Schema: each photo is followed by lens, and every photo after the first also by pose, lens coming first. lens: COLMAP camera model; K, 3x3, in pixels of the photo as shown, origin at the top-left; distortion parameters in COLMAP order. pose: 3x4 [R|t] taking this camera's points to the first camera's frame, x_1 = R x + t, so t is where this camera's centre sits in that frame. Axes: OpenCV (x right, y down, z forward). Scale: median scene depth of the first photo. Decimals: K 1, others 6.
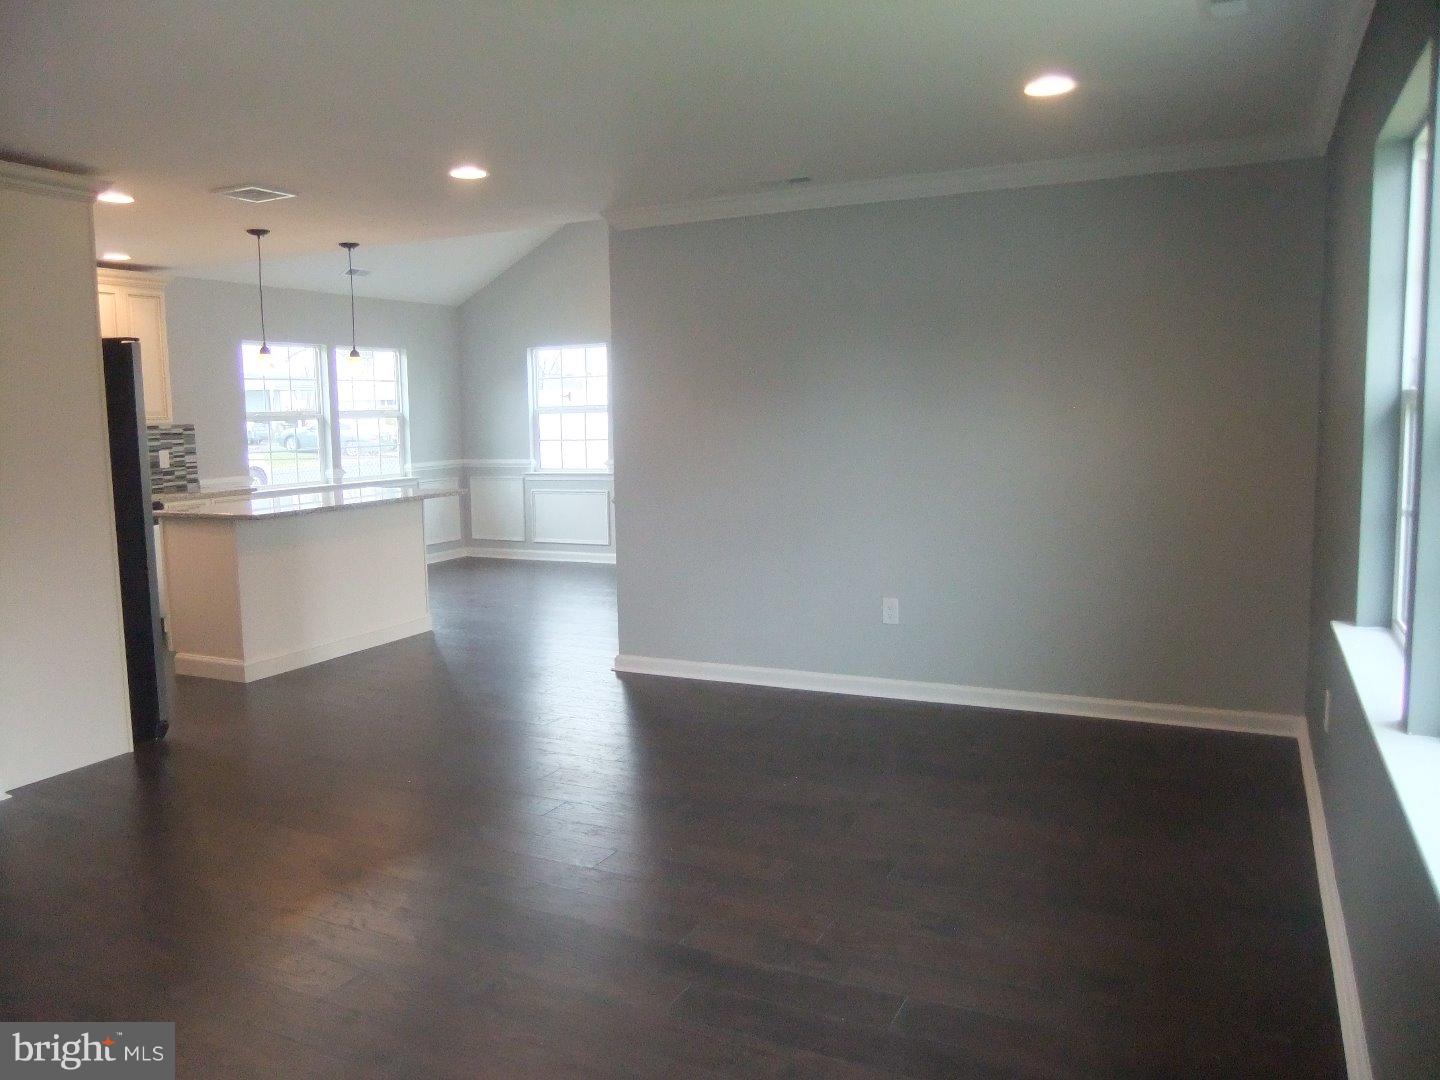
lens RADIAL K [[1099.3, 0, 706.2], [0, 1099.3, 539.0], [0, 0, 1]] dist [-0.069114, 0.049938]
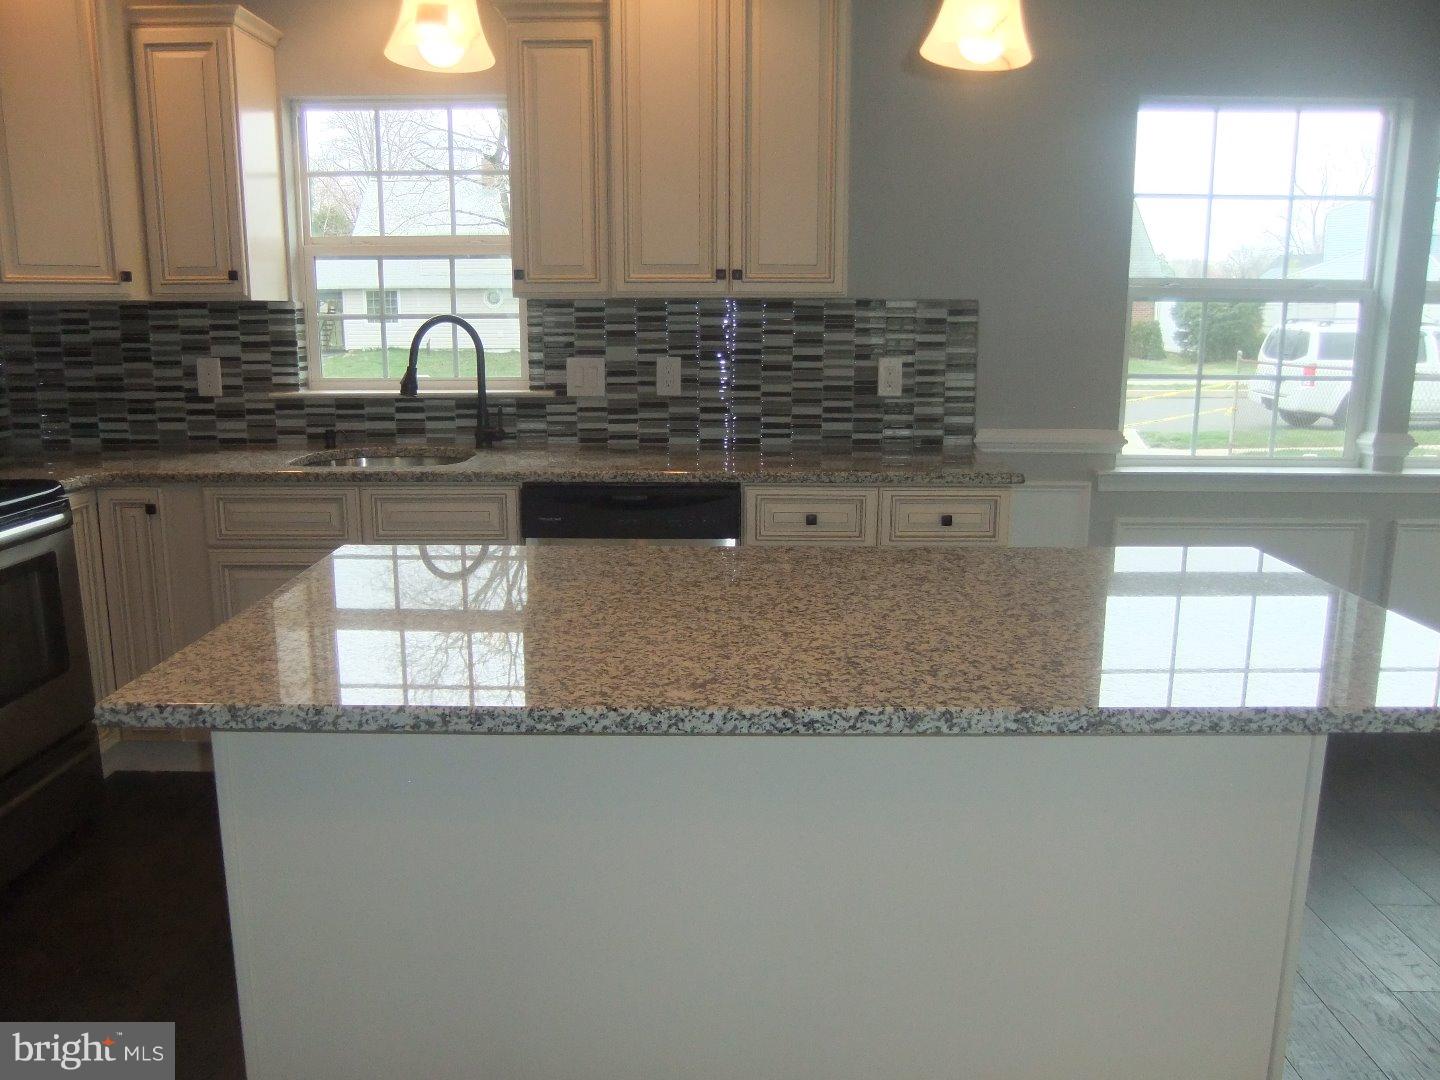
lens RADIAL K [[1099.3, 0, 718.5], [0, 1099.3, 521.2], [0, 0, 1]] dist [-0.069114, 0.049938]
pose [[0.448249, 0.194505, -0.872491, -0.124268], [-0.118449, 0.980358, 0.157698, -0.076864], [0.886026, 0.032658, 0.462484, 0.719166]]
